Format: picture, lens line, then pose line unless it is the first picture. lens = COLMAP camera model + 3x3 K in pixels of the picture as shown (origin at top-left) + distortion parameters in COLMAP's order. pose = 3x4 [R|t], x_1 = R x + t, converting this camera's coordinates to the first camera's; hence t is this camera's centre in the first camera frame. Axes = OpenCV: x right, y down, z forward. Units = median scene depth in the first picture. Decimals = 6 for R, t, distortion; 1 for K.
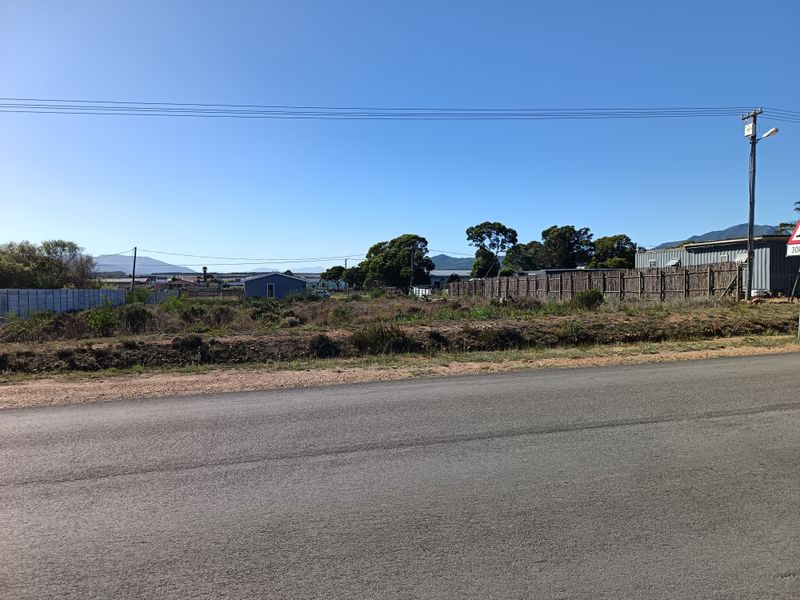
lens RADIAL K [[564.5, 0, 400.3], [0, 564.5, 282.0], [0, 0, 1]] dist [0.071315, -0.043568]
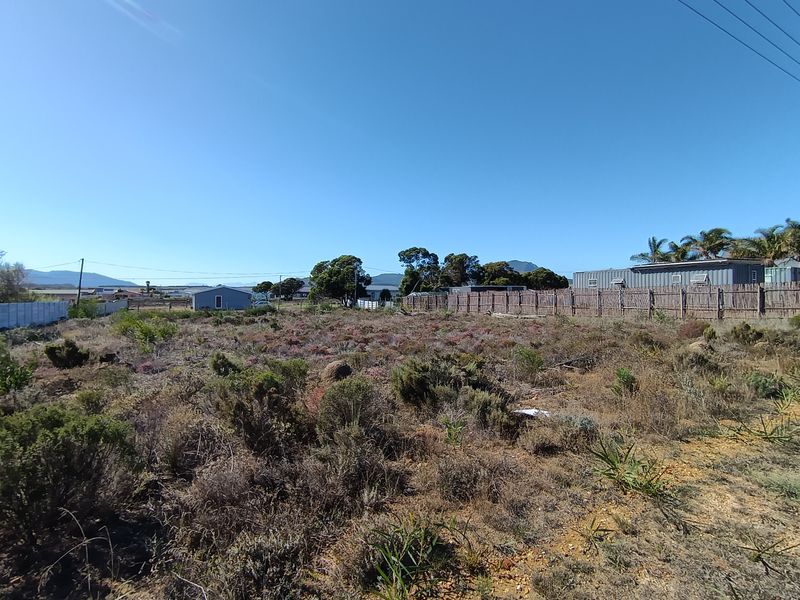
lens RADIAL K [[385.7, 0, 402.1], [0, 385.7, 295.5], [0, 0, 1]] dist [0.004392, 0.001883]
pose [[0.967536, 0.006132, 0.252657, -0.089642], [-0.006857, 0.999975, 0.001991, -0.001833], [-0.252639, -0.003659, 0.967554, 0.197053]]
